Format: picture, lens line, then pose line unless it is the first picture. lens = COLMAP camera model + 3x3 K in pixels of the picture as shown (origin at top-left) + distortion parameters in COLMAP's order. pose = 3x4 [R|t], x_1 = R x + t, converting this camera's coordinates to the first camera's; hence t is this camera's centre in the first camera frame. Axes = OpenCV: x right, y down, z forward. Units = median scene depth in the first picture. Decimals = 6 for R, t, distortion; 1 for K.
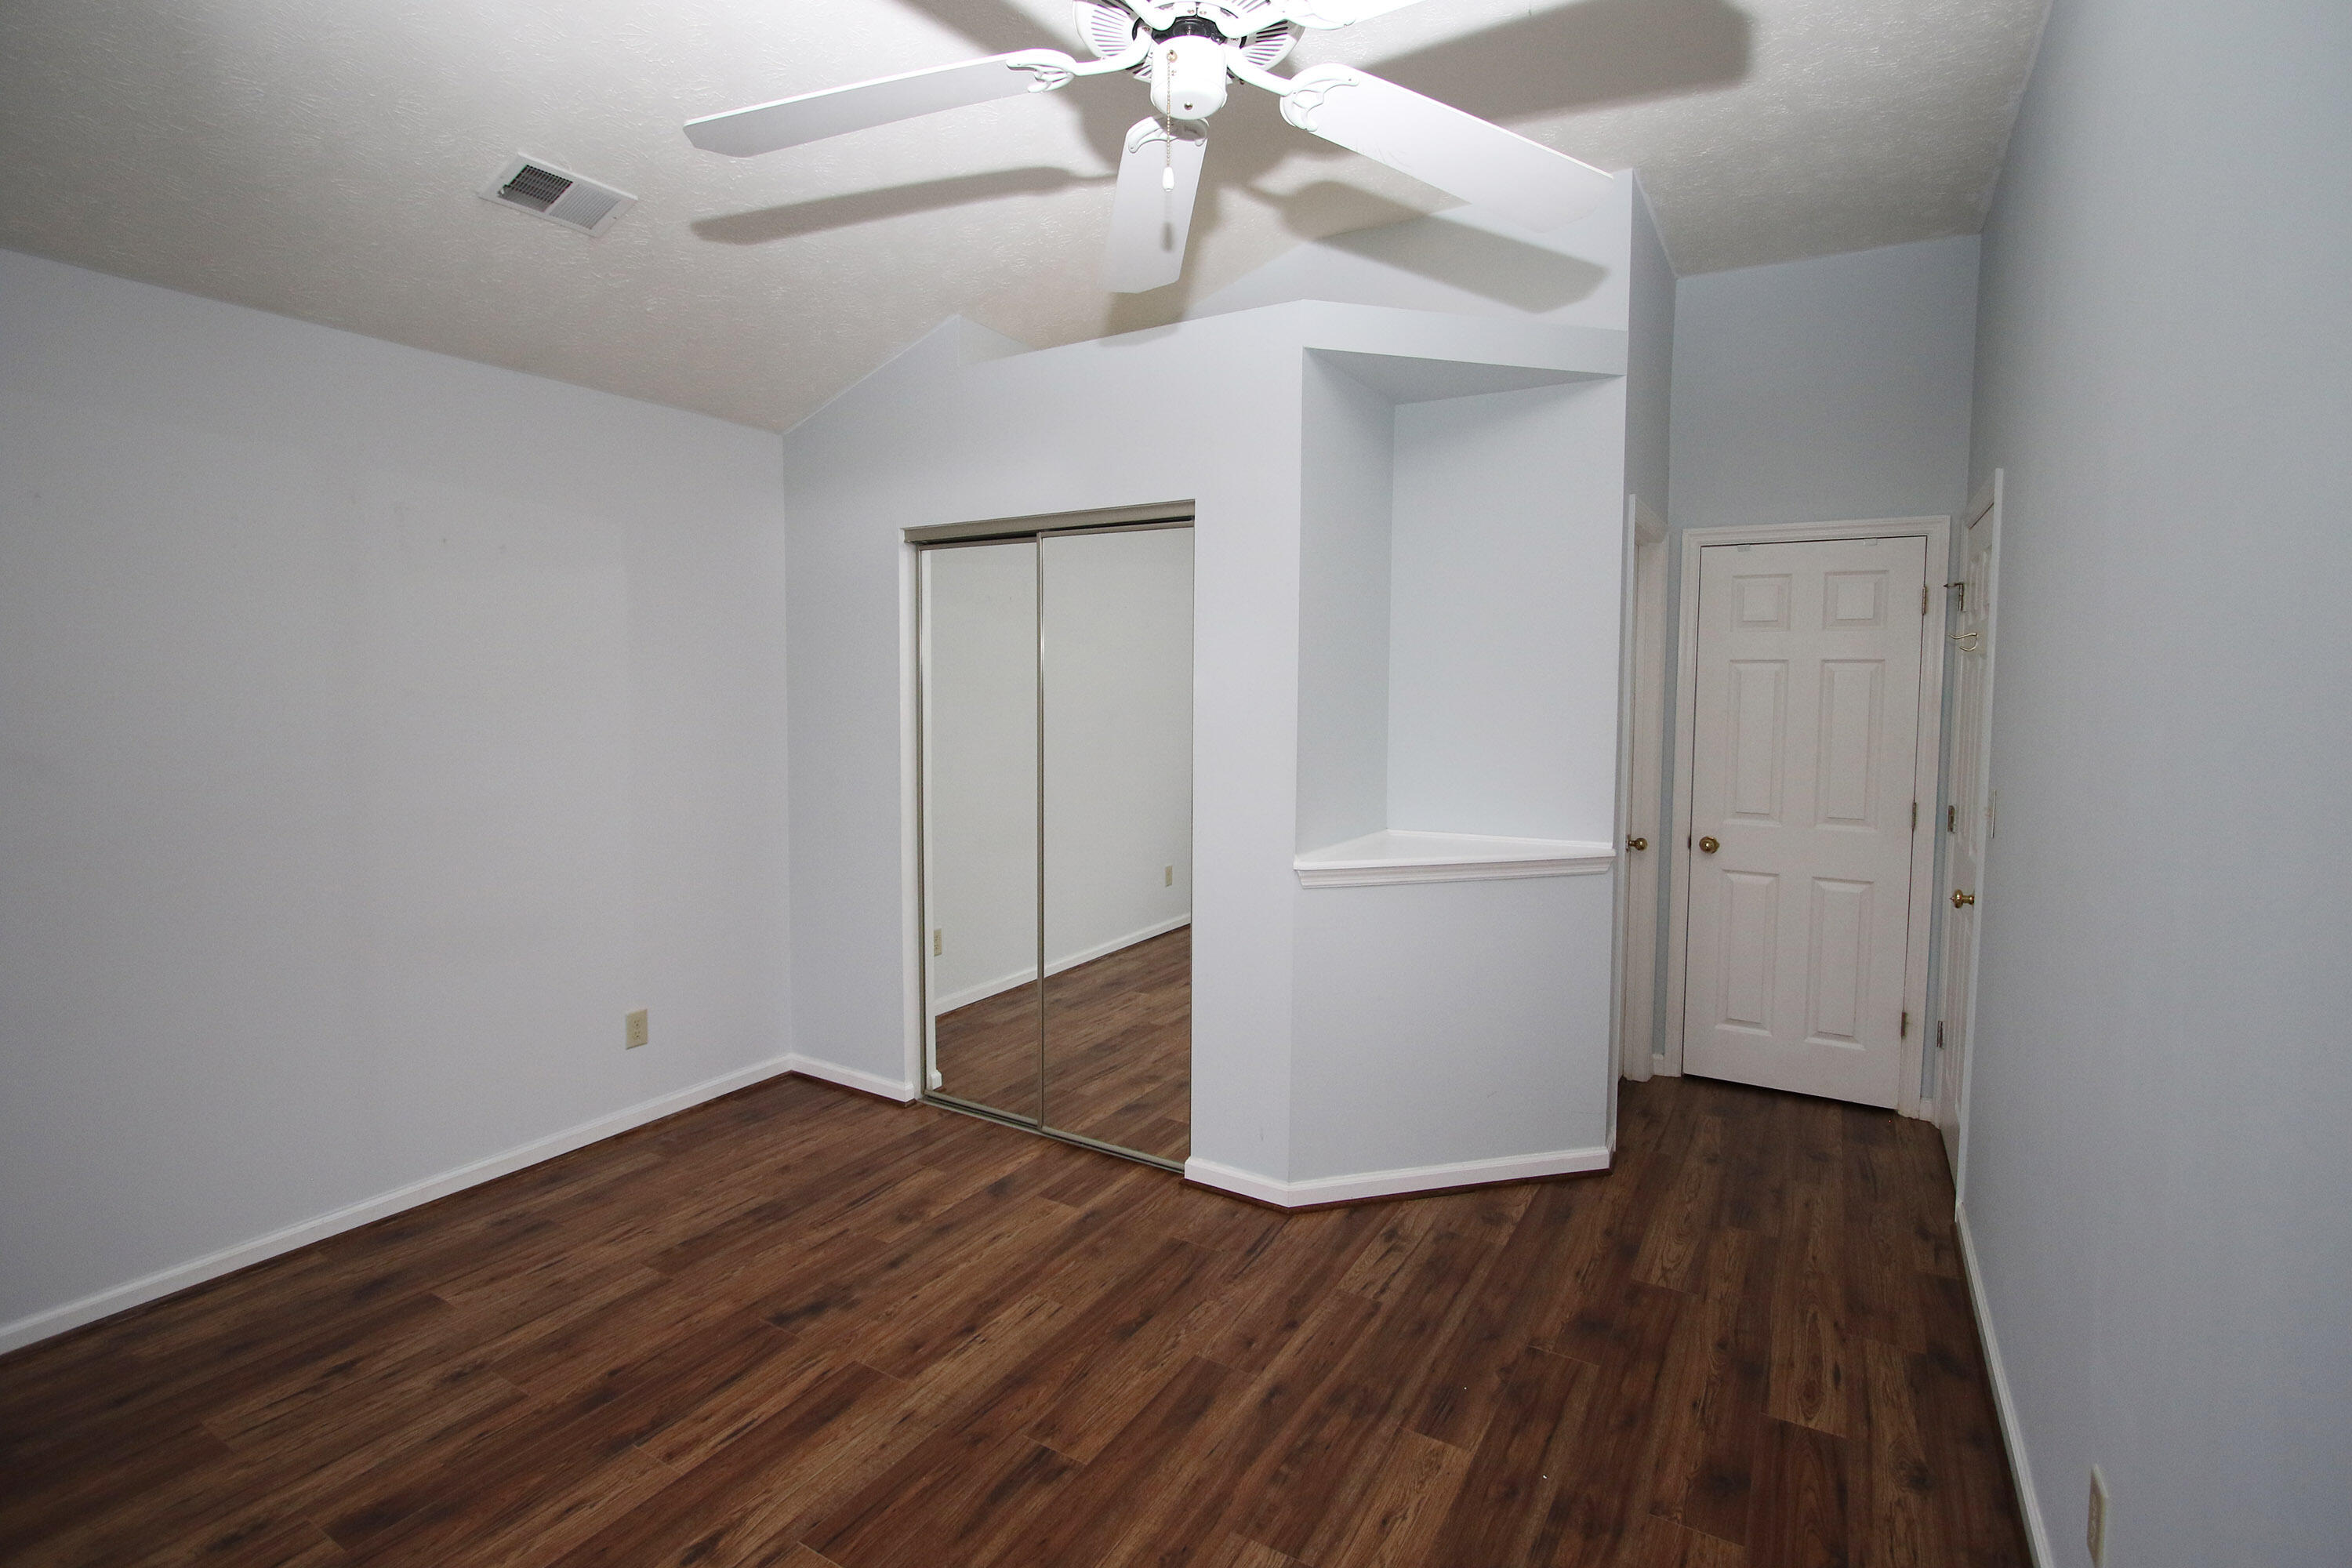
lens RADIAL K [[1082.2, 0, 1169.1], [0, 1082.2, 752.2], [0, 0, 1]] dist [-0.023428, 0.007813]
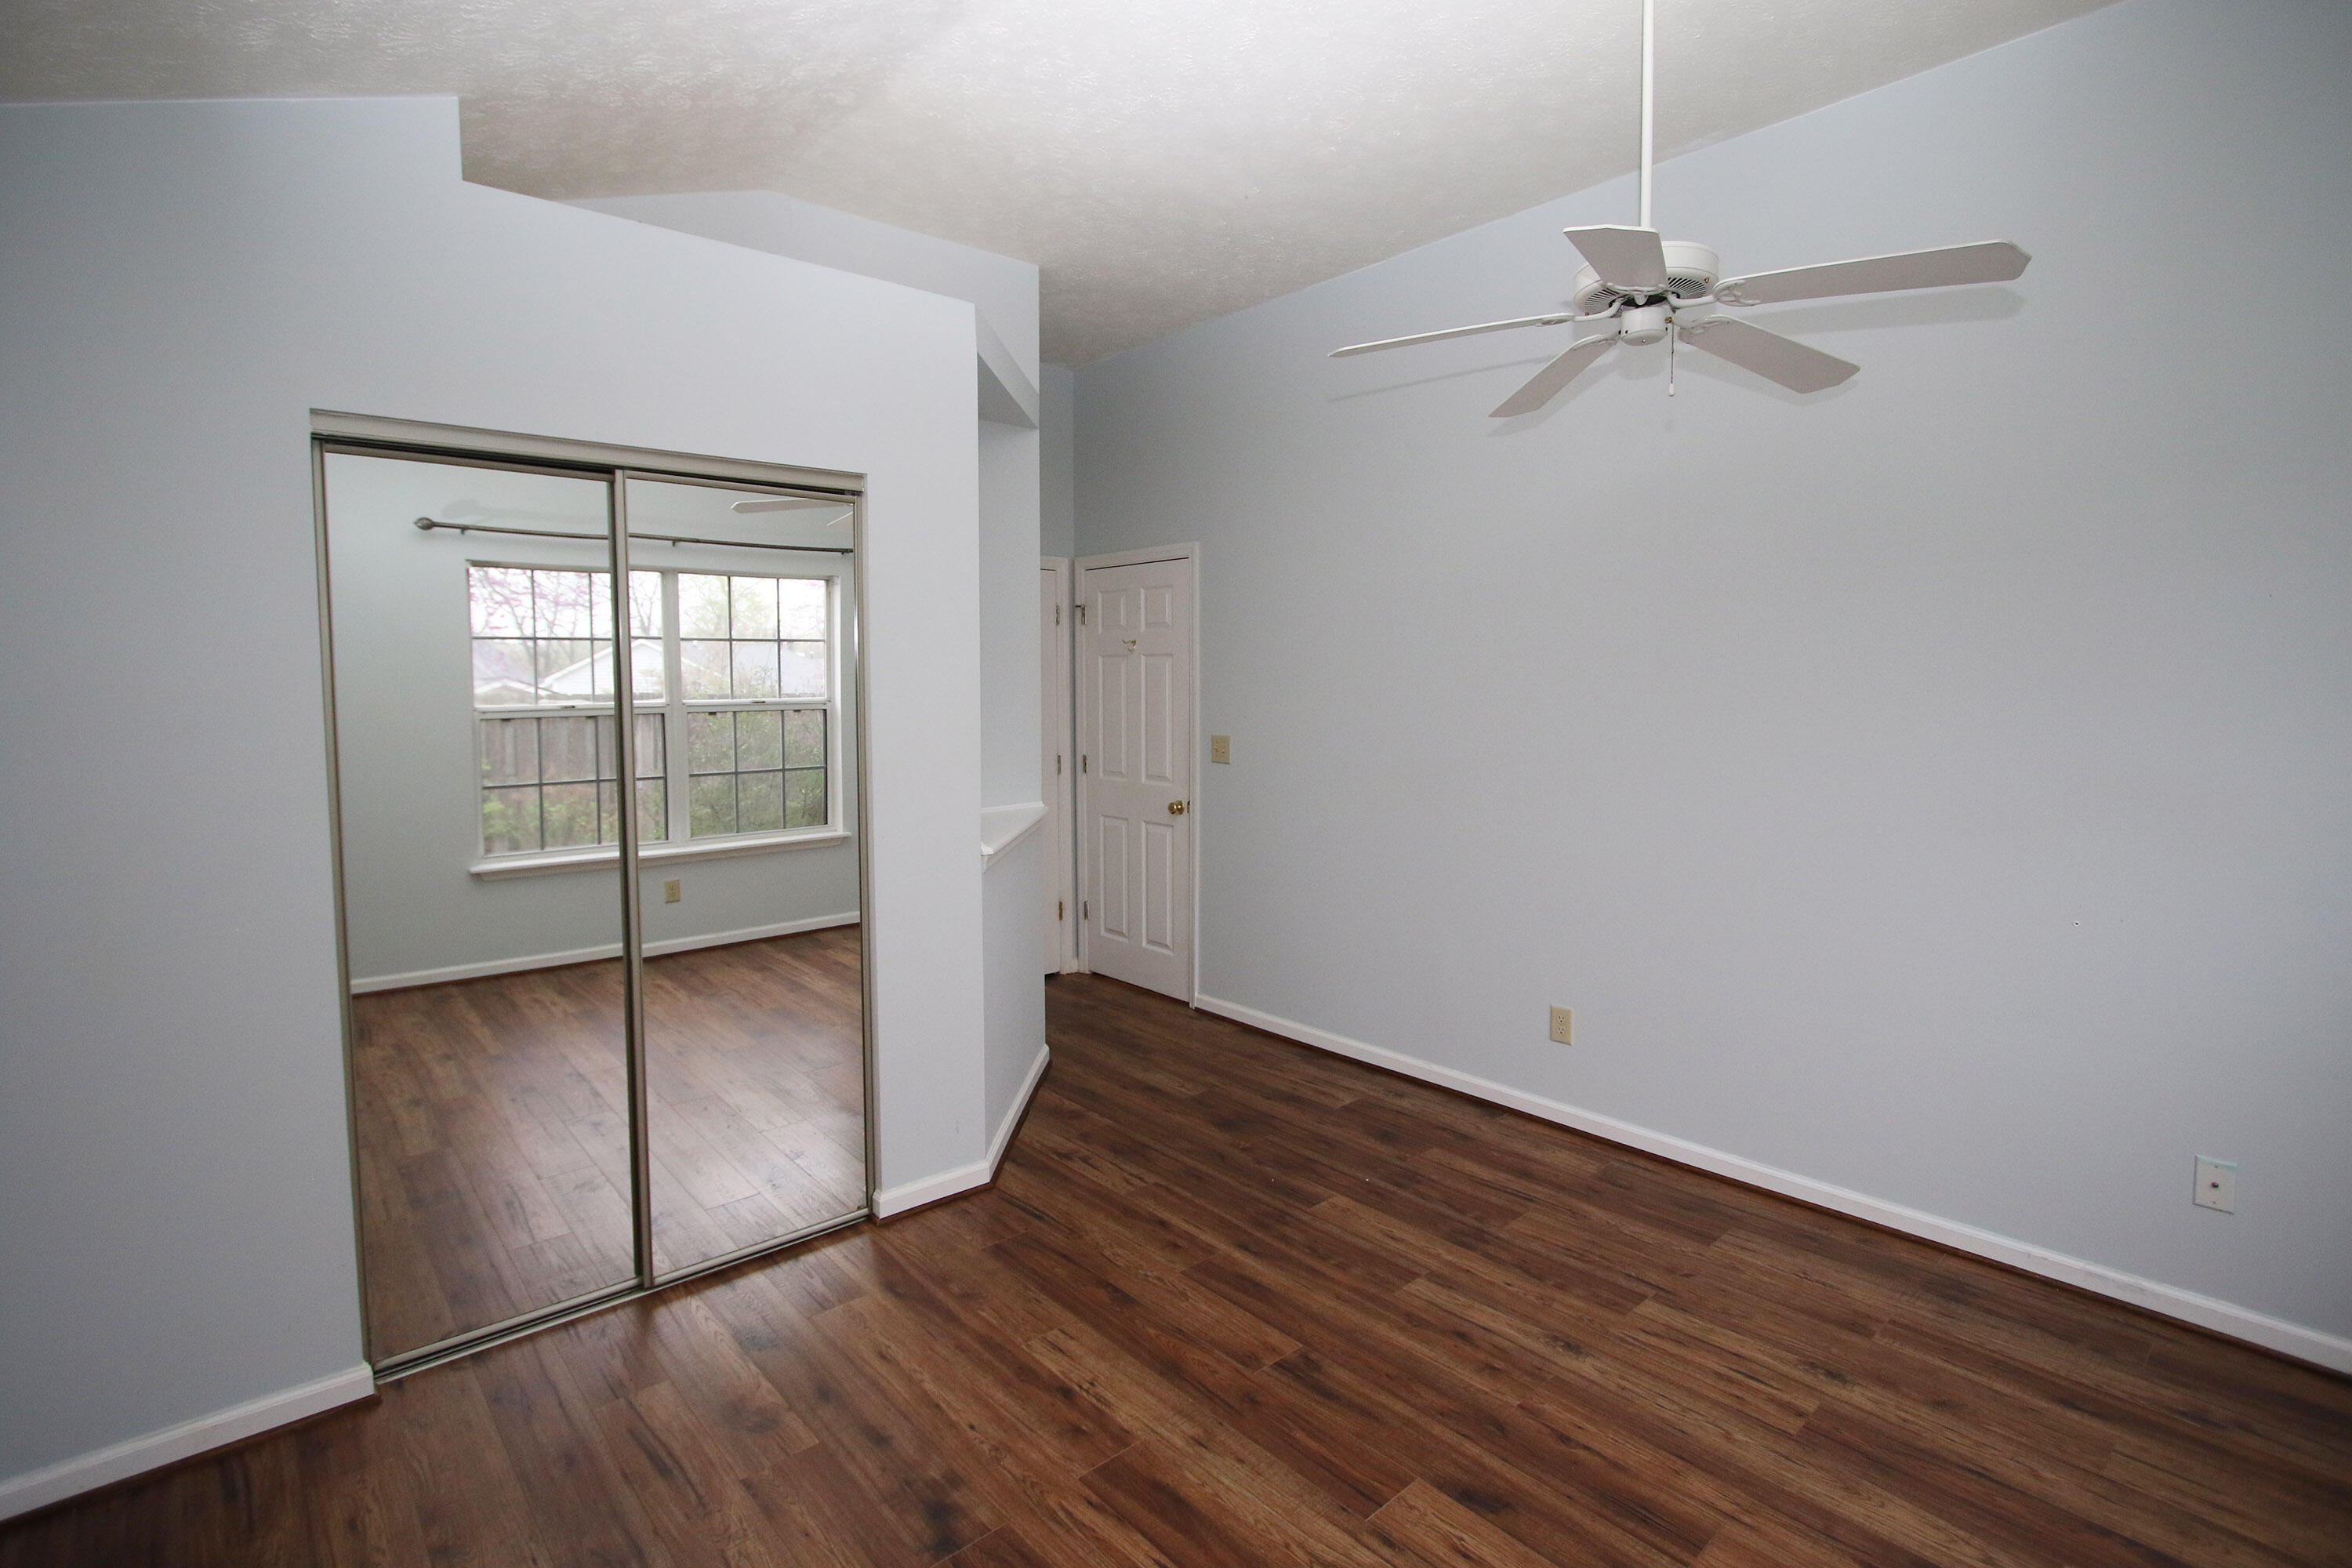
lens RADIAL K [[1082.2, 0, 1169.1], [0, 1082.2, 752.2], [0, 0, 1]] dist [-0.023428, 0.007813]
pose [[0.323407, -0.072704, 0.943463, -0.945270], [0.064060, 0.996439, 0.054827, -0.041891], [-0.944089, 0.042707, 0.326913, 0.582264]]
